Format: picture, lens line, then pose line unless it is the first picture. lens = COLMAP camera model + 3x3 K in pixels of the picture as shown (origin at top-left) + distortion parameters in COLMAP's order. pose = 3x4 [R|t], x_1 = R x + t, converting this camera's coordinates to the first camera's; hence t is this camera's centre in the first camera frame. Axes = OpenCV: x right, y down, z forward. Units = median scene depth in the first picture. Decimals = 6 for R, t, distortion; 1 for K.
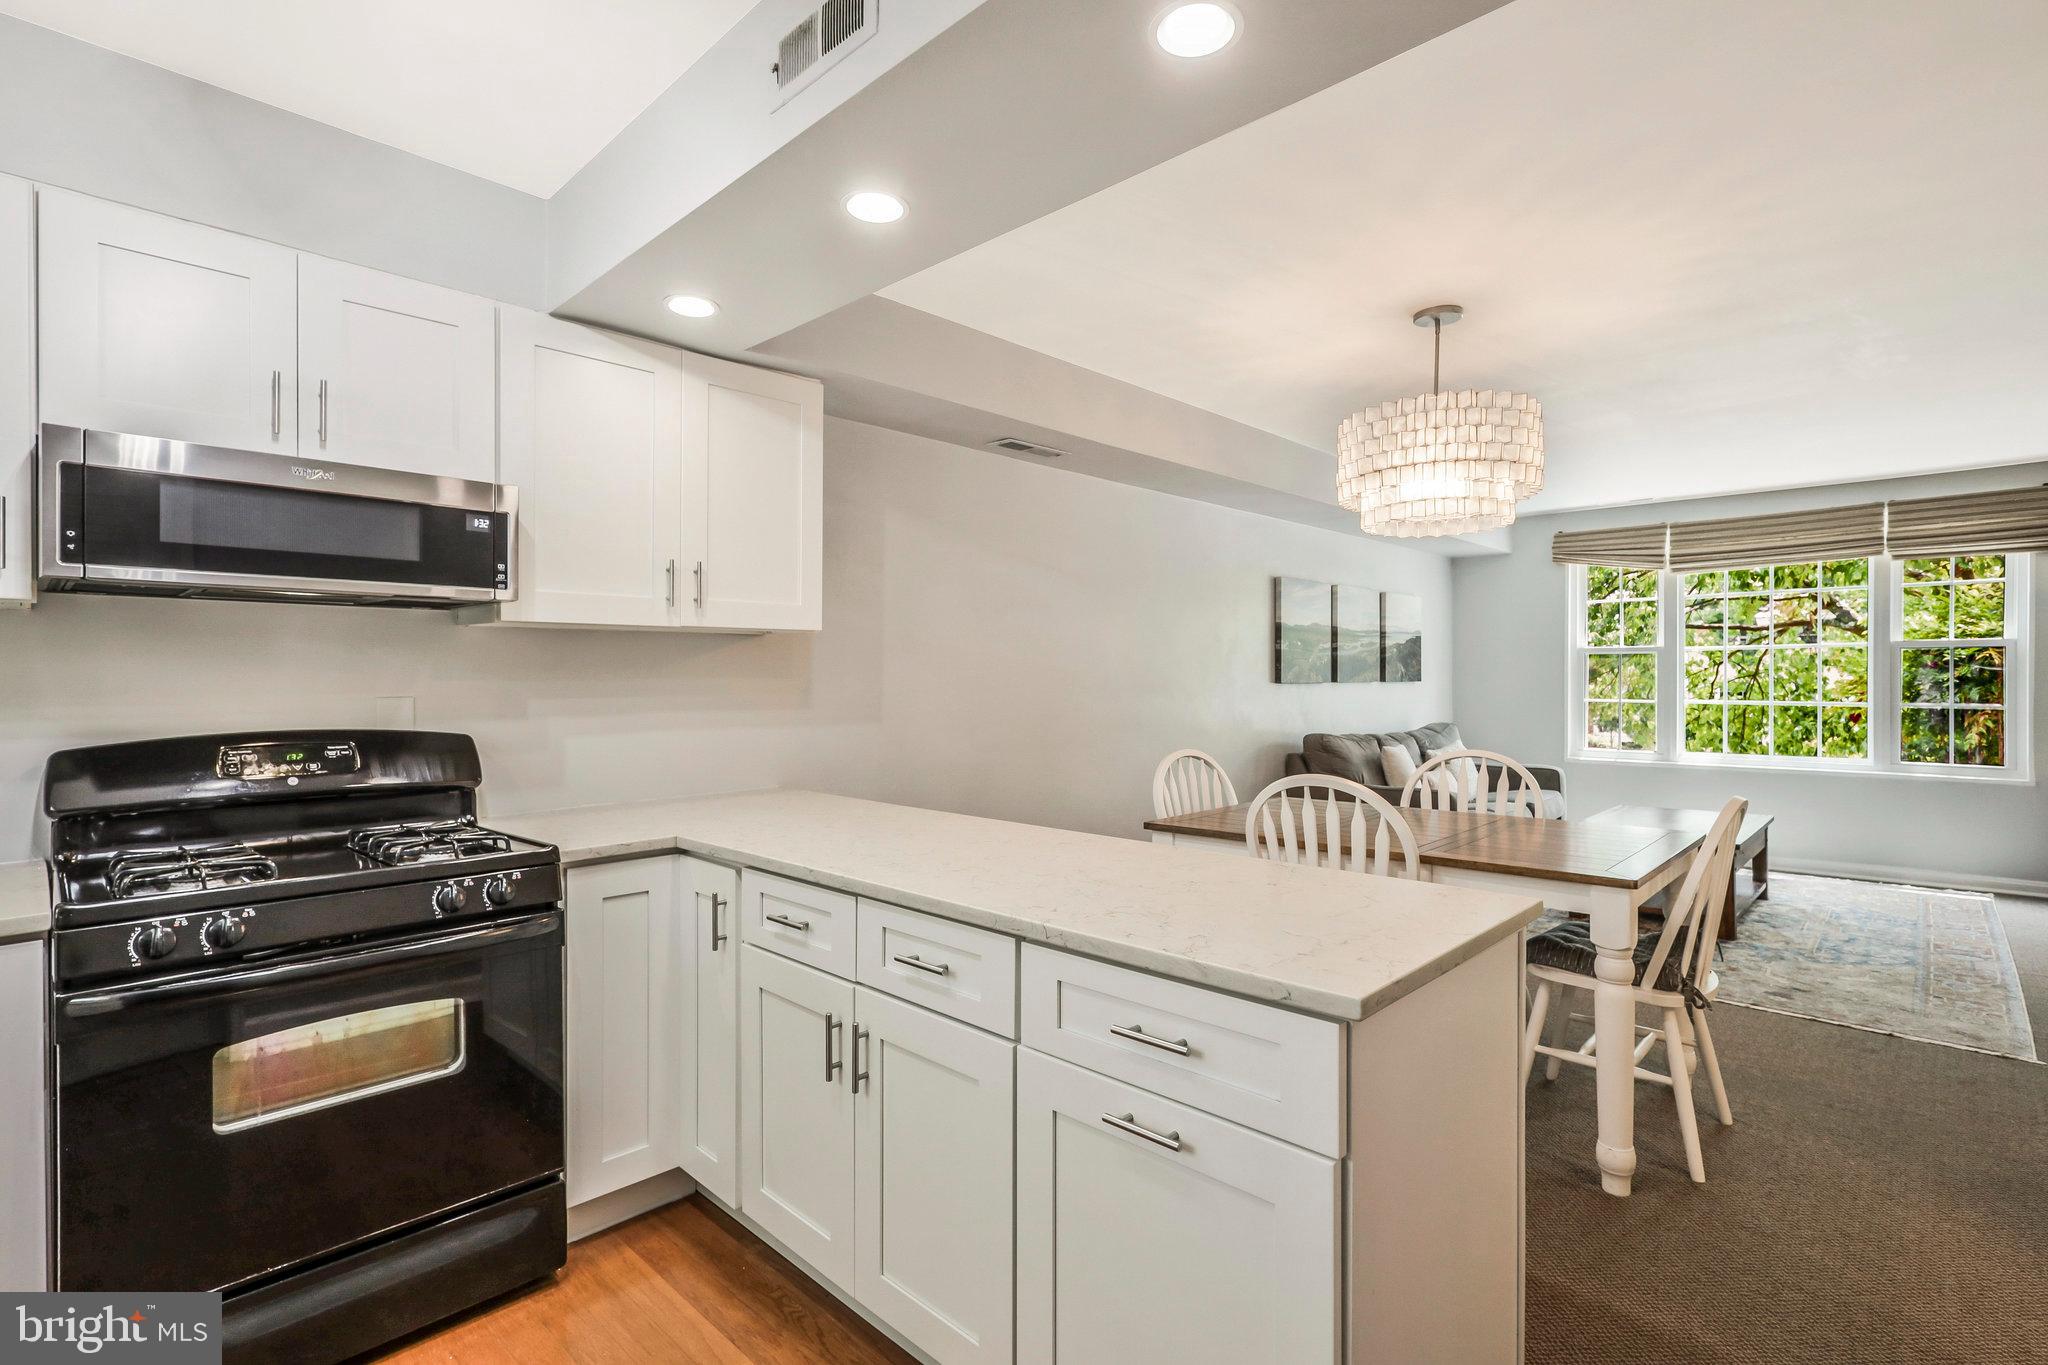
lens RADIAL K [[968.1, 0, 1016.3], [0, 968.1, 675.9], [0, 0, 1]] dist [-0.001467, 0.000088]
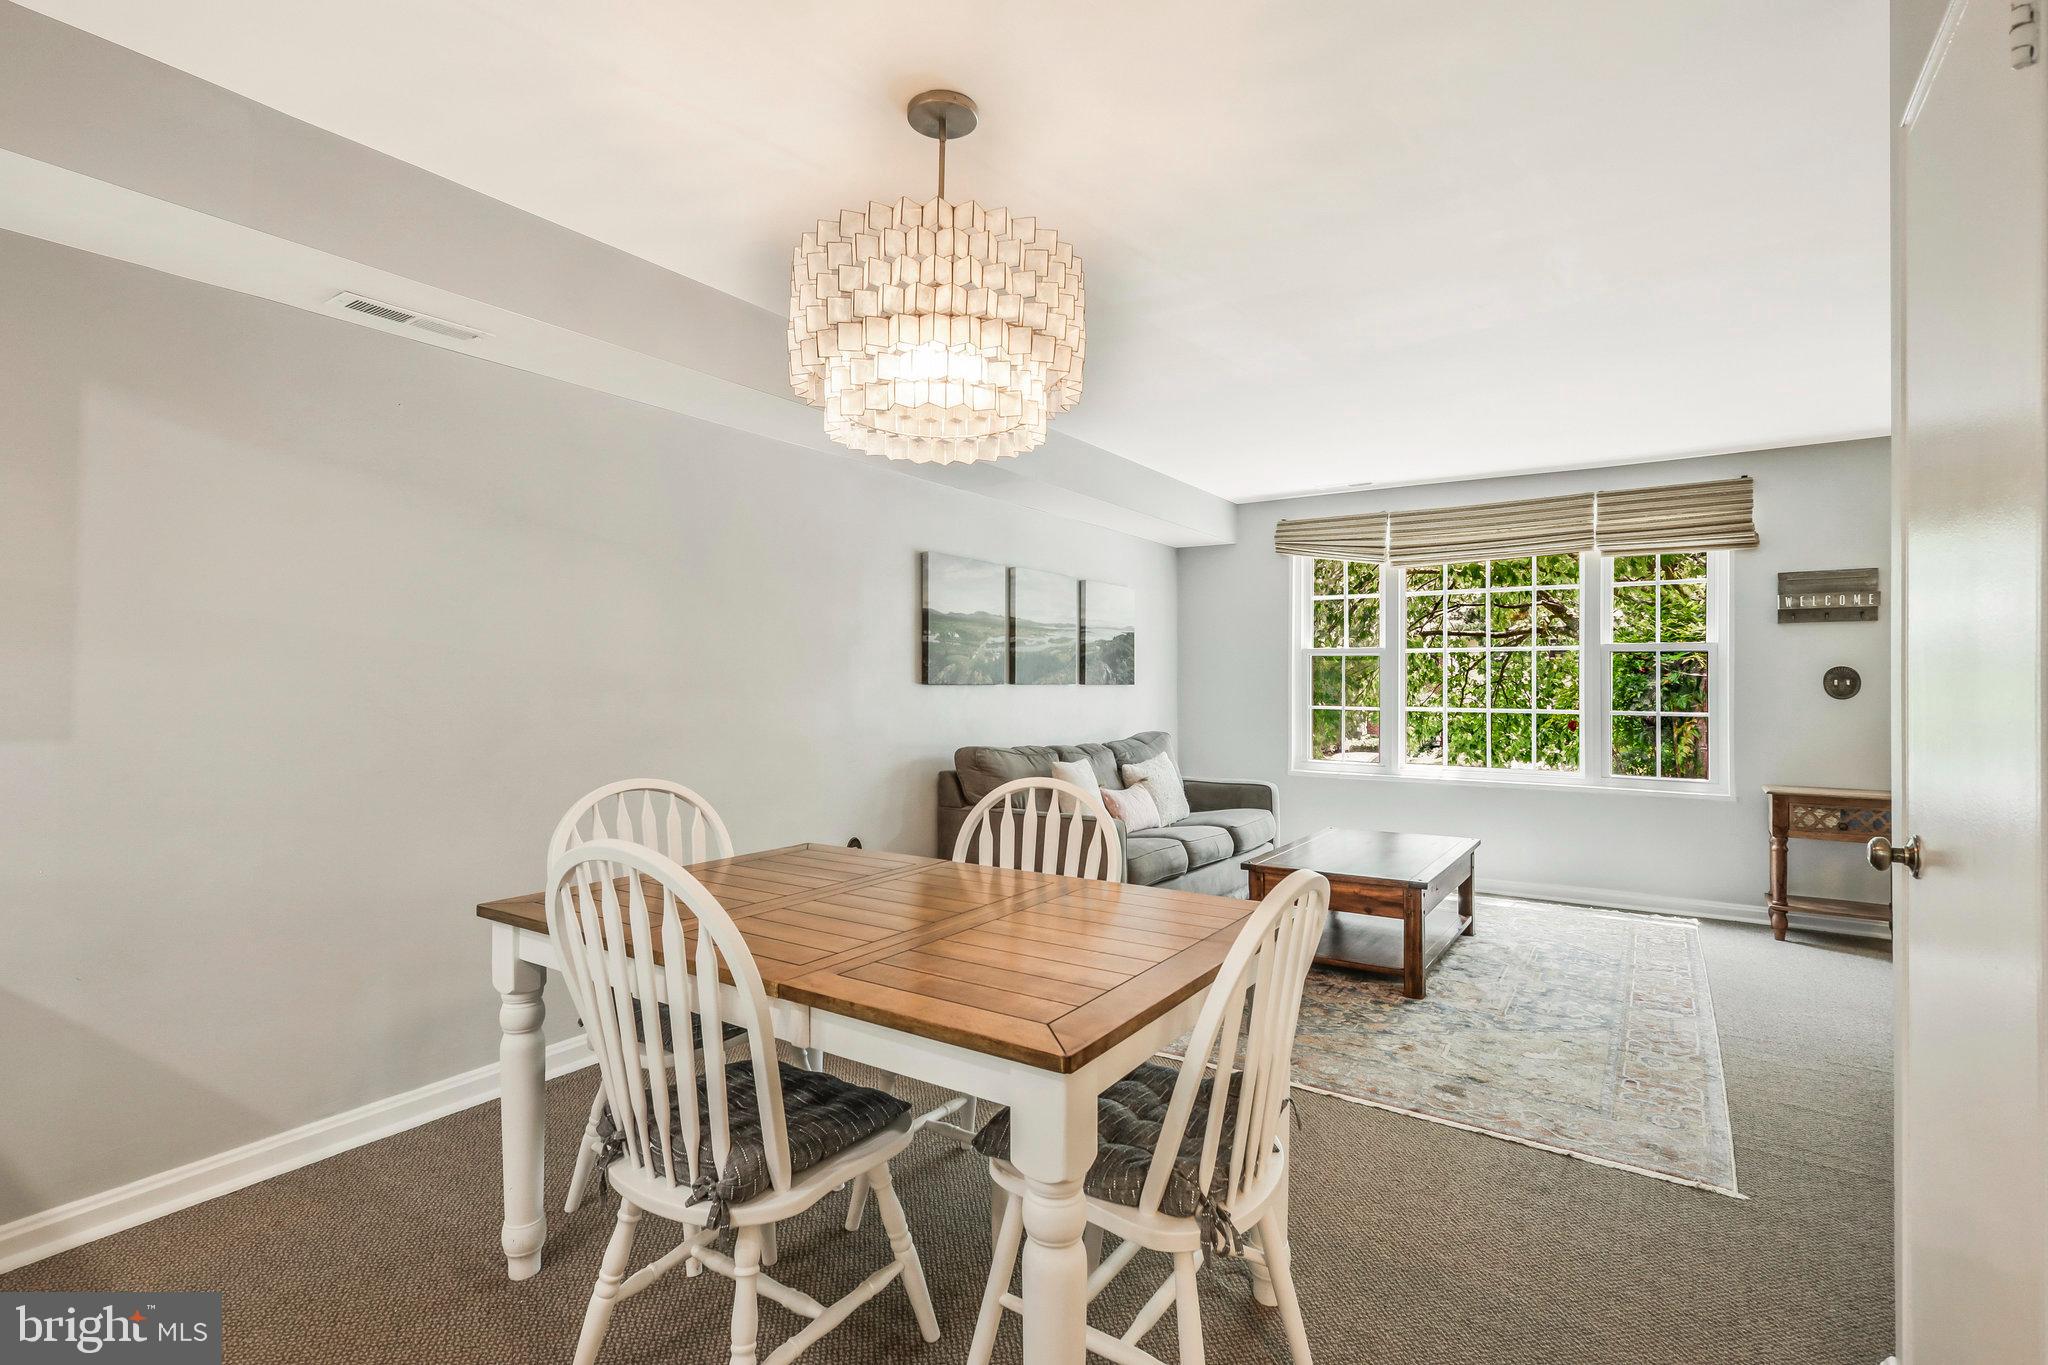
lens RADIAL K [[962.1, 0, 1029.4], [0, 962.1, 666.4], [0, 0, 1]] dist [0.002903, 0.000433]
pose [[0.984178, 0.009977, 0.176900, 0.474233], [-0.007195, 0.999840, -0.016362, 0.011537], [-0.177035, 0.014831, 0.984093, 0.444122]]
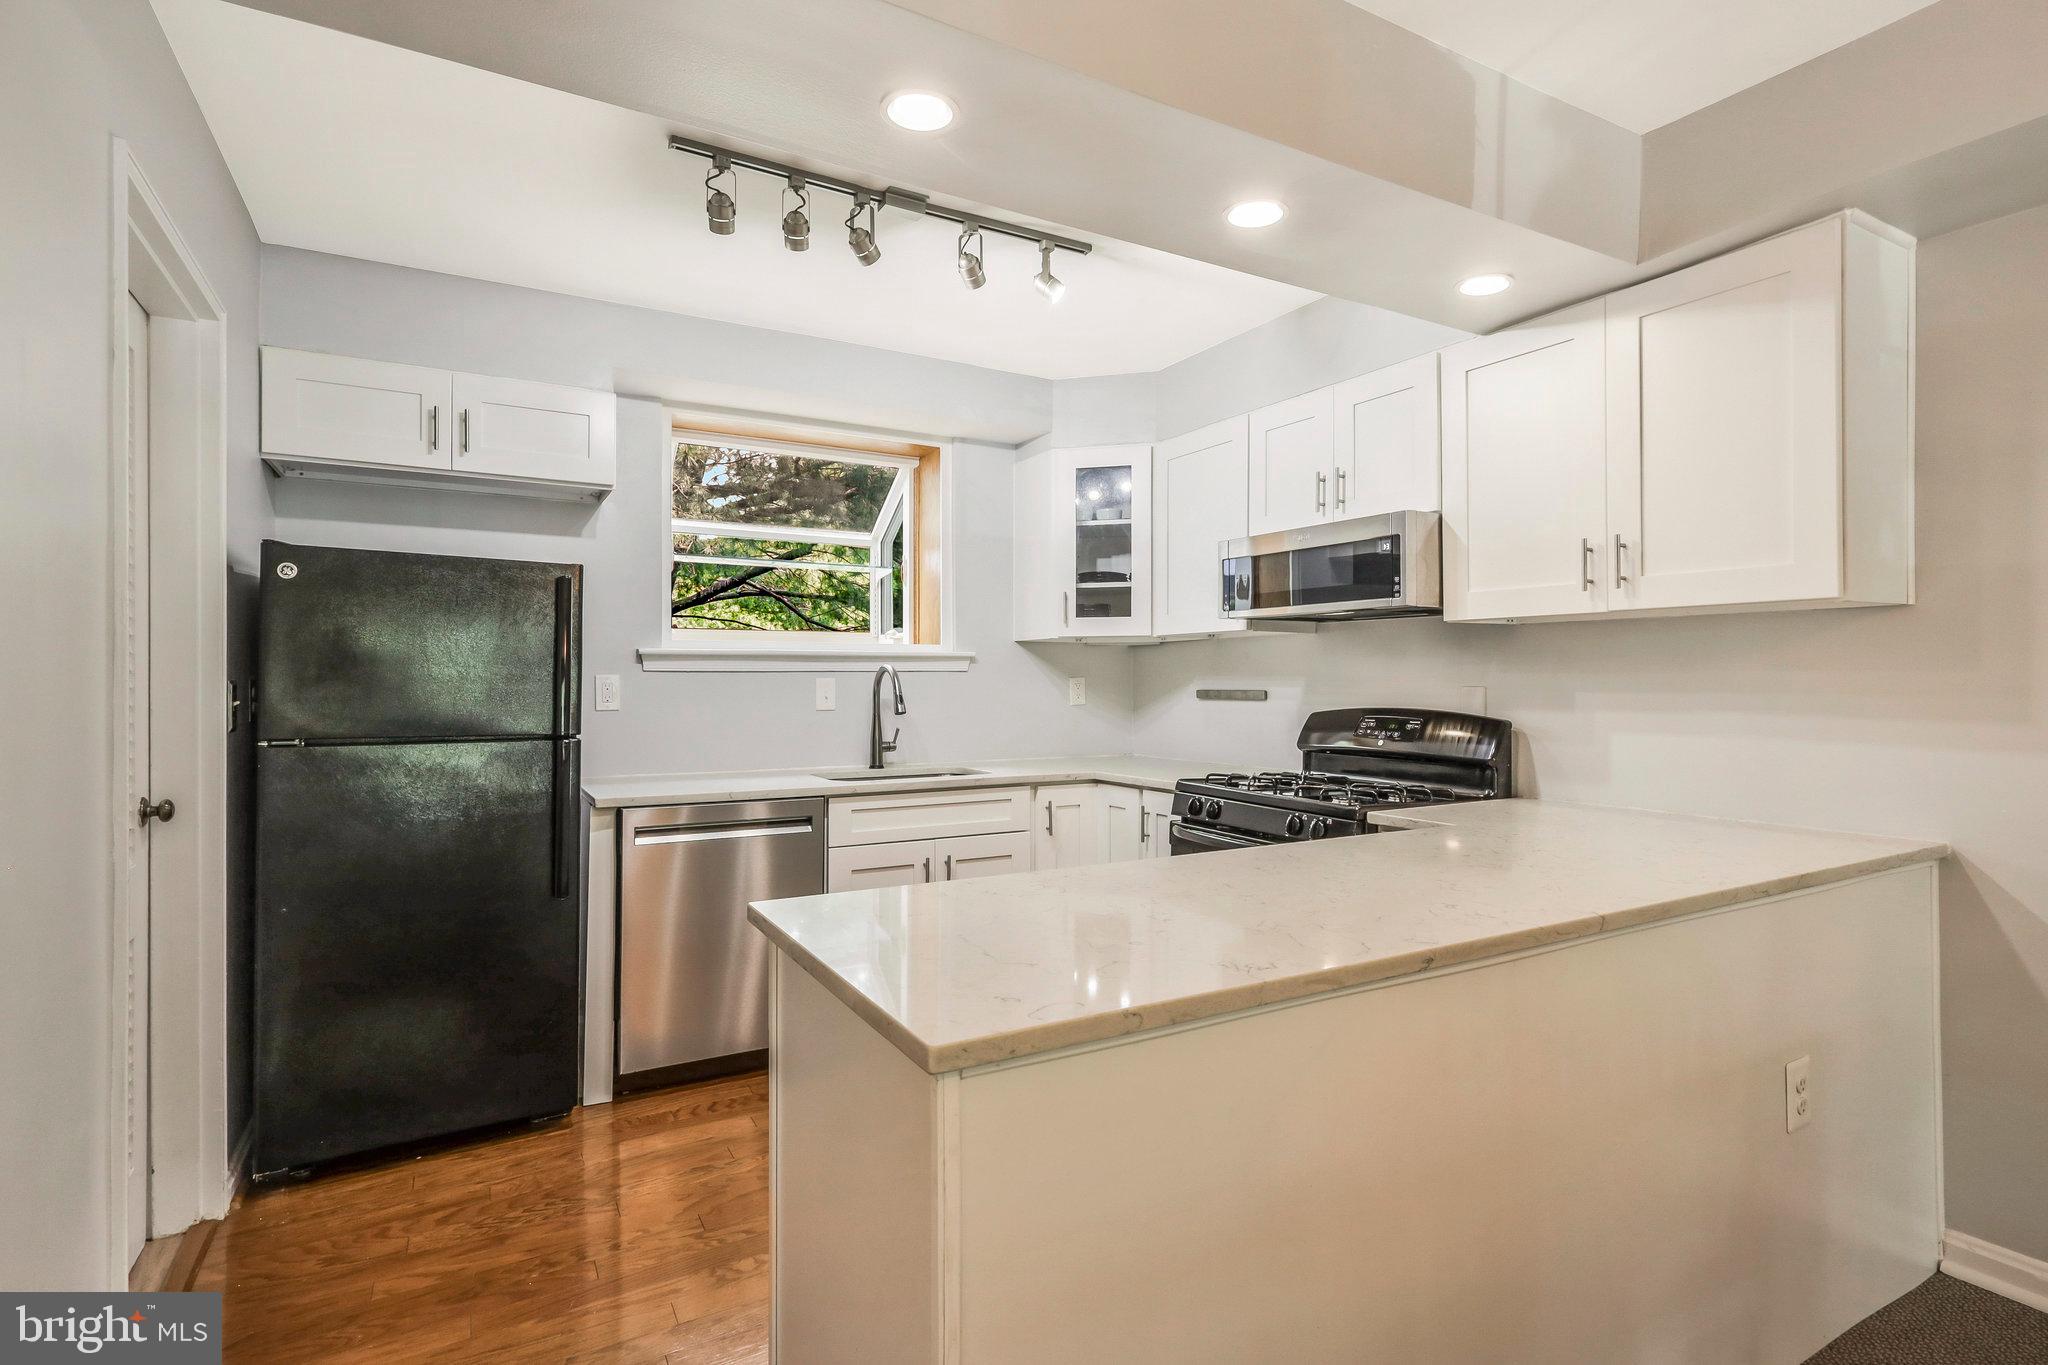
lens RADIAL K [[982.4, 0, 1030.0], [0, 982.4, 686.6], [0, 0, 1]] dist [0.015135, -0.000087]
pose [[-0.273005, 0.011247, -0.961947, 0.693410], [-0.002629, 0.999919, 0.012437, 0.008253], [0.962009, 0.005924, -0.272953, 0.777133]]
